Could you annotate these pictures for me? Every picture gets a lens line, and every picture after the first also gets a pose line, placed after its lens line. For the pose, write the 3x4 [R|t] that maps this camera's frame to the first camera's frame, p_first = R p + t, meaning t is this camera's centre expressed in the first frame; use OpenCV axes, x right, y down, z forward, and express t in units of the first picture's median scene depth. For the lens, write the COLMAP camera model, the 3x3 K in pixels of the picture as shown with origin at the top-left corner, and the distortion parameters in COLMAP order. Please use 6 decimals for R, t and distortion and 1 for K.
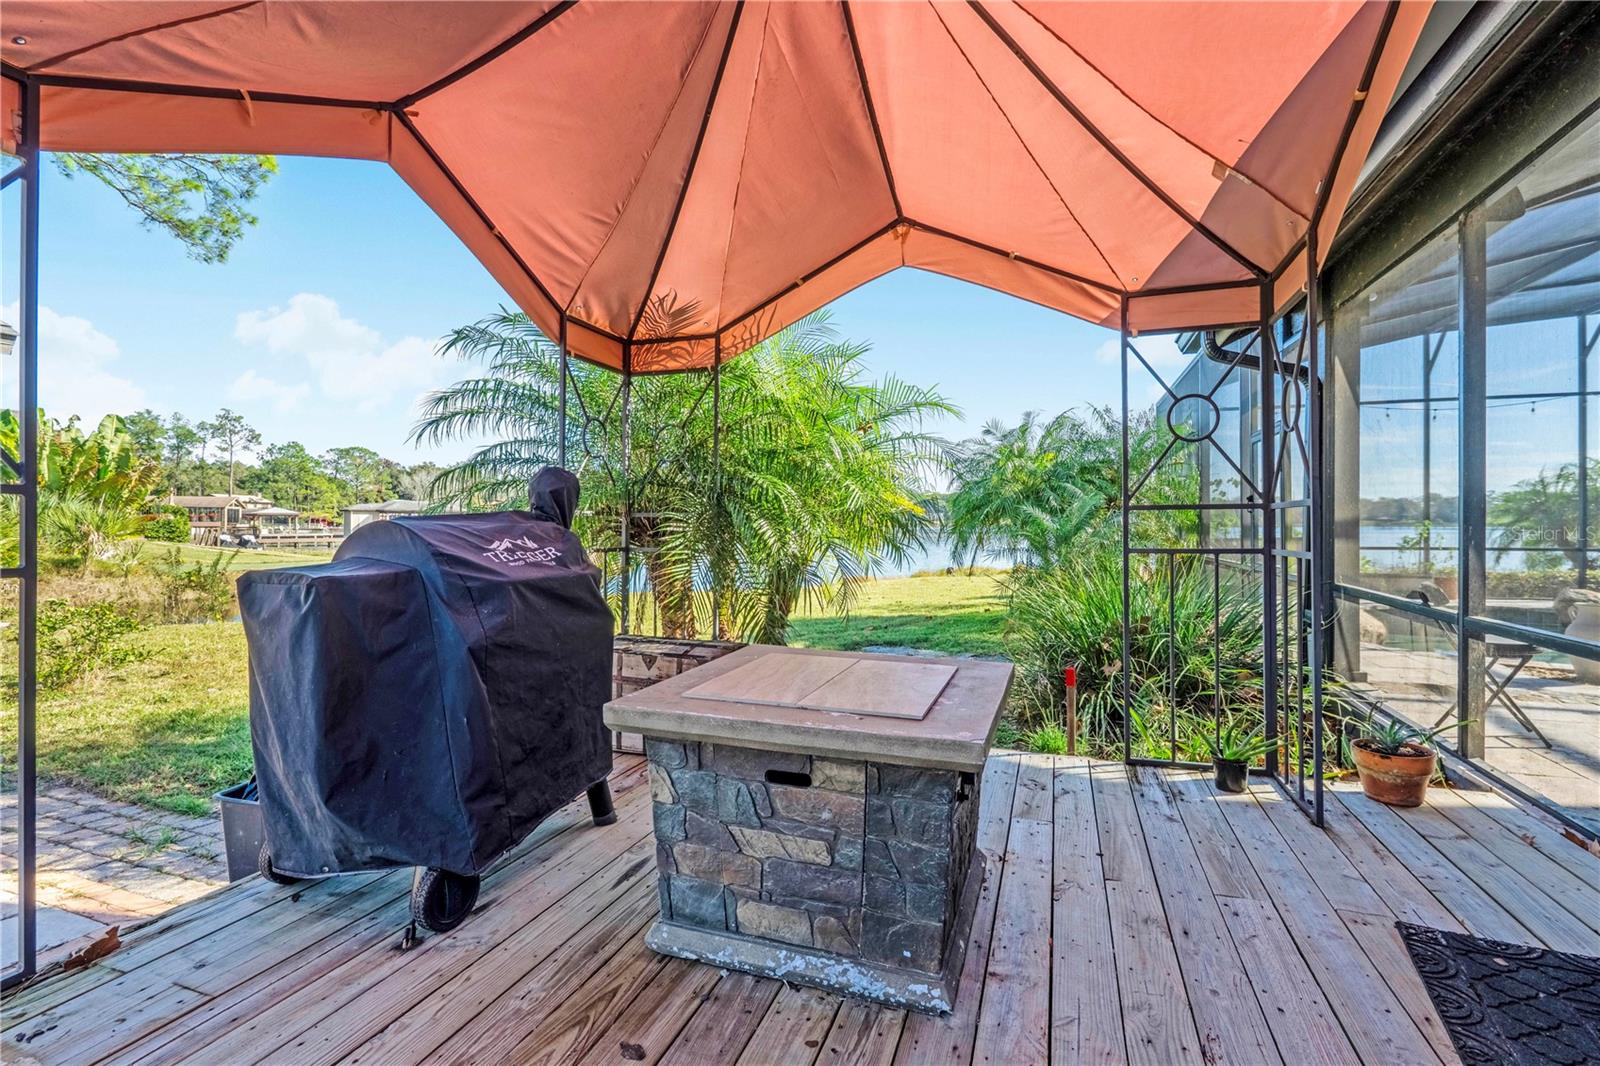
lens RADIAL K [[745.5, 0, 803.1], [0, 745.5, 524.0], [0, 0, 1]] dist [-0.006941, 0.000528]
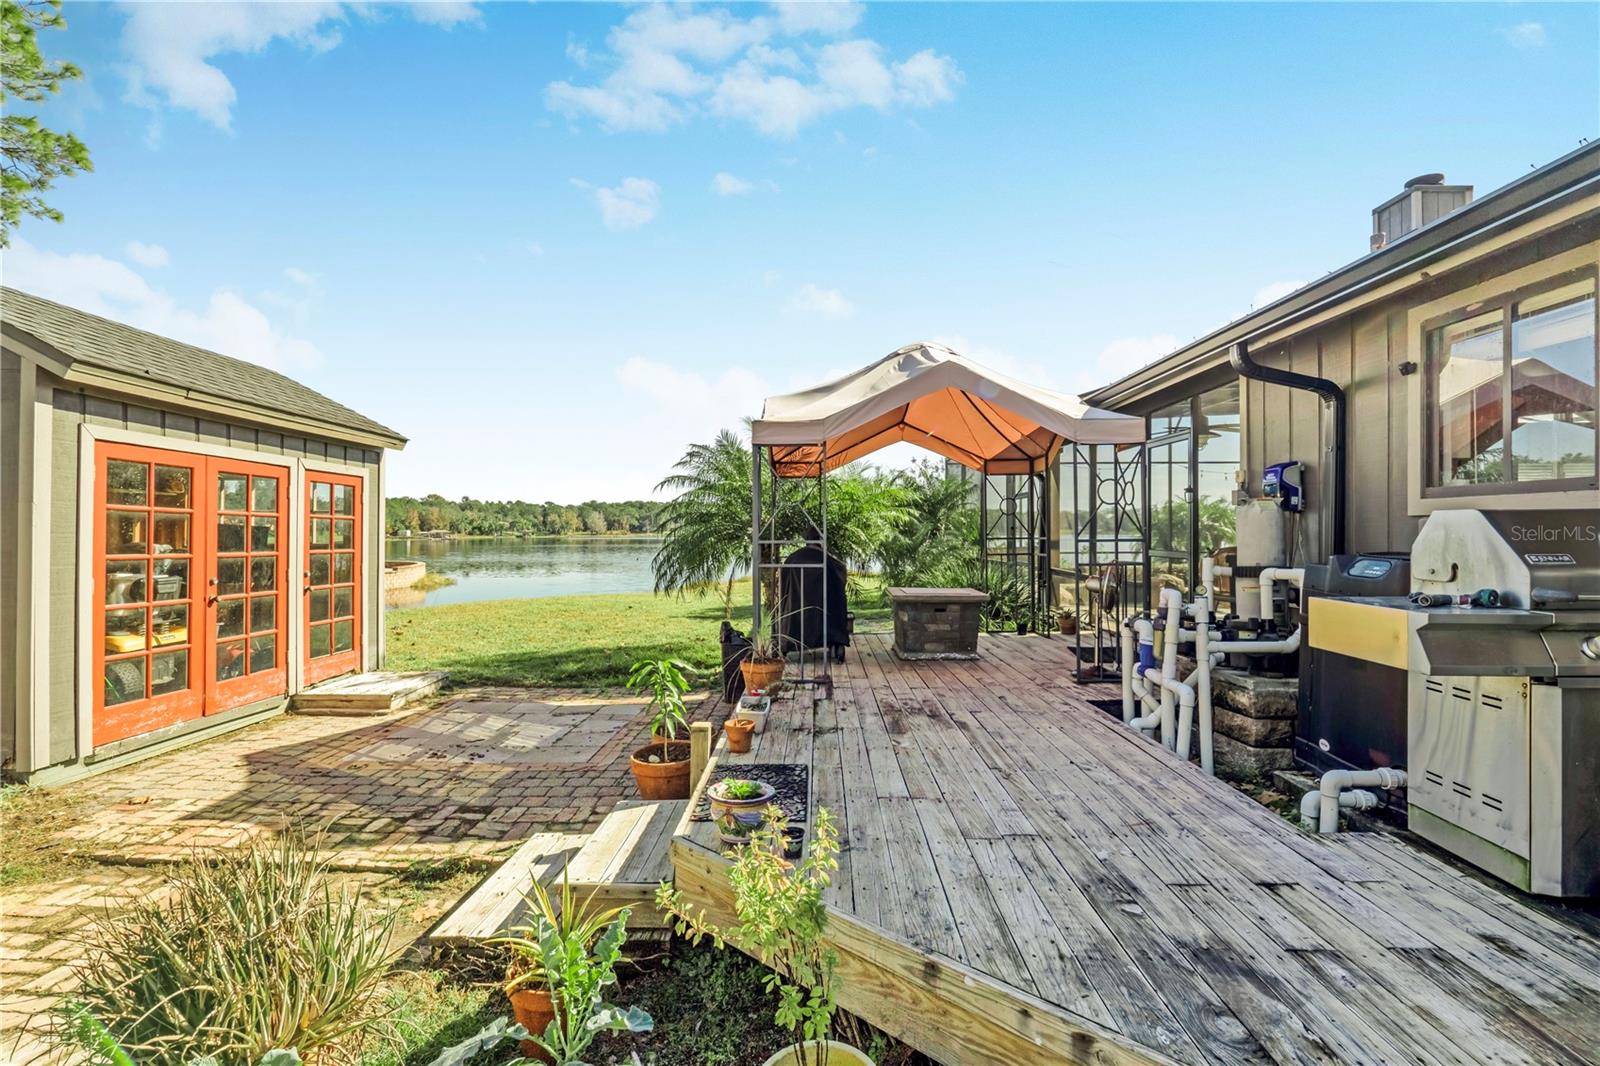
lens RADIAL K [[745.5, 0, 803.4], [0, 745.5, 536.9], [0, 0, 1]] dist [-0.006941, 0.000528]
pose [[0.953522, -0.004955, 0.301282, -0.123564], [0.003853, 0.999984, 0.004254, -0.005066], [-0.301298, -0.002896, 0.953526, -0.168252]]
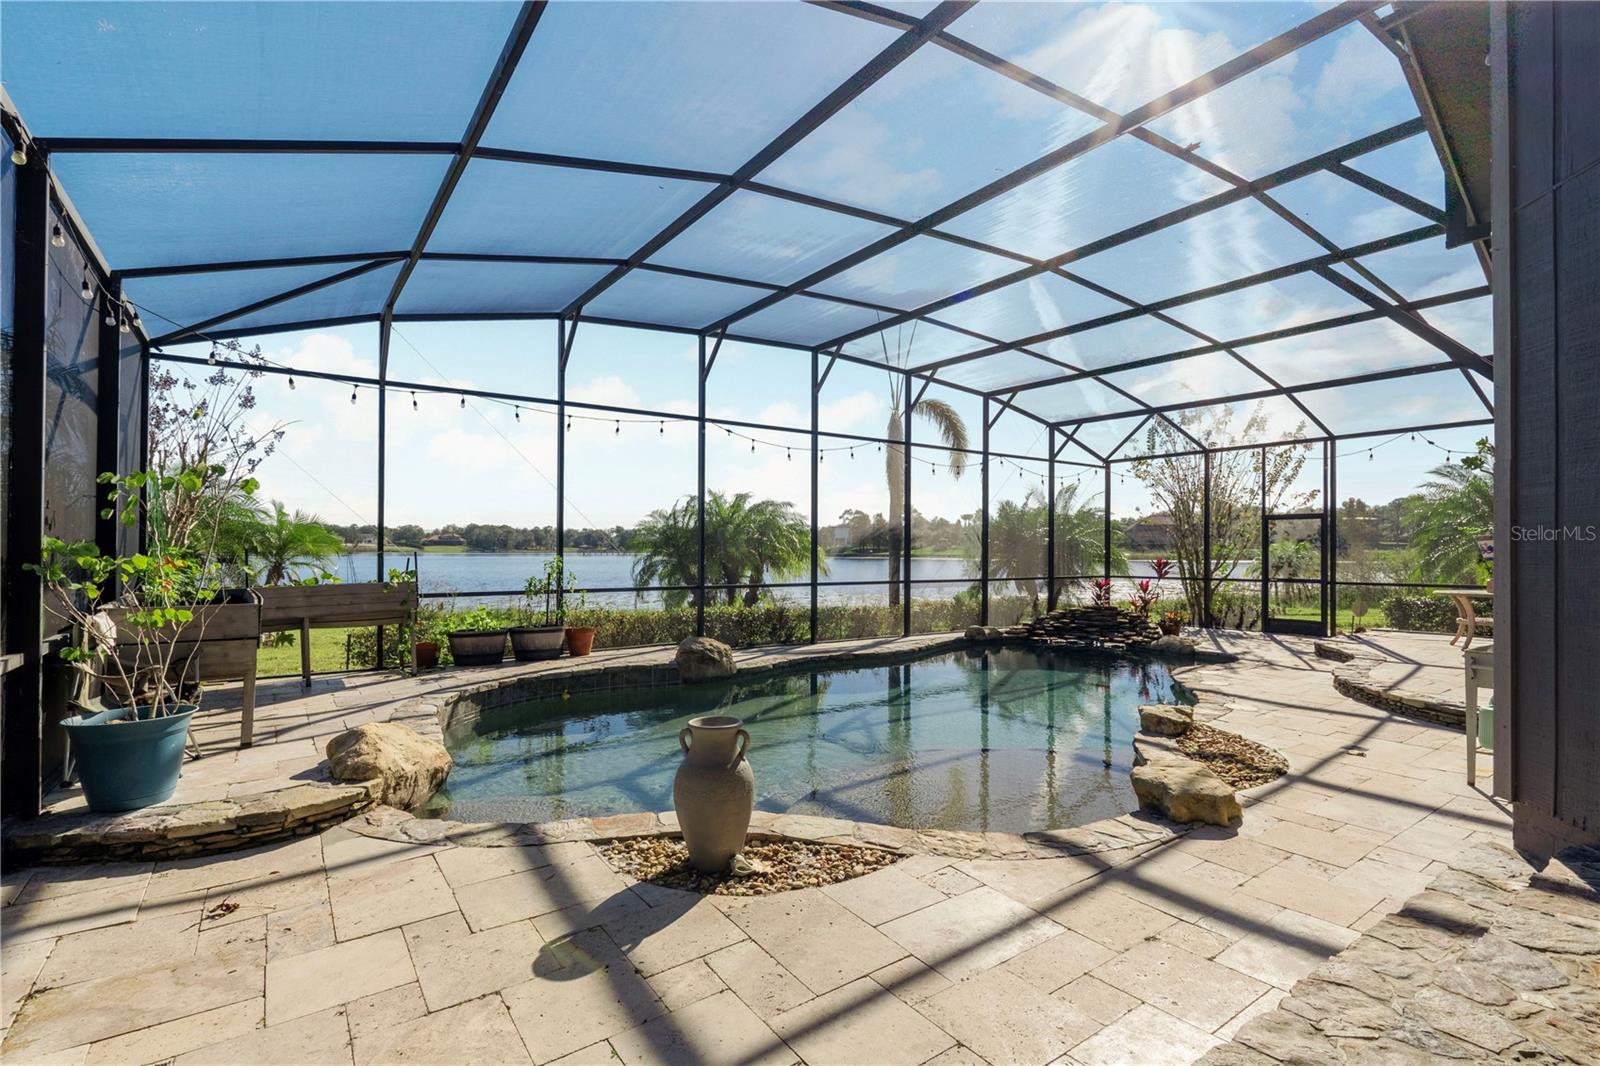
lens RADIAL K [[745.5, 0, 799.2], [0, 745.5, 543.2], [0, 0, 1]] dist [-0.006941, 0.000528]
pose [[0.587931, 0.012850, 0.808809, 0.038467], [-0.006187, 0.999916, -0.011389, -0.001204], [-0.808887, 0.001692, 0.587961, 0.036457]]
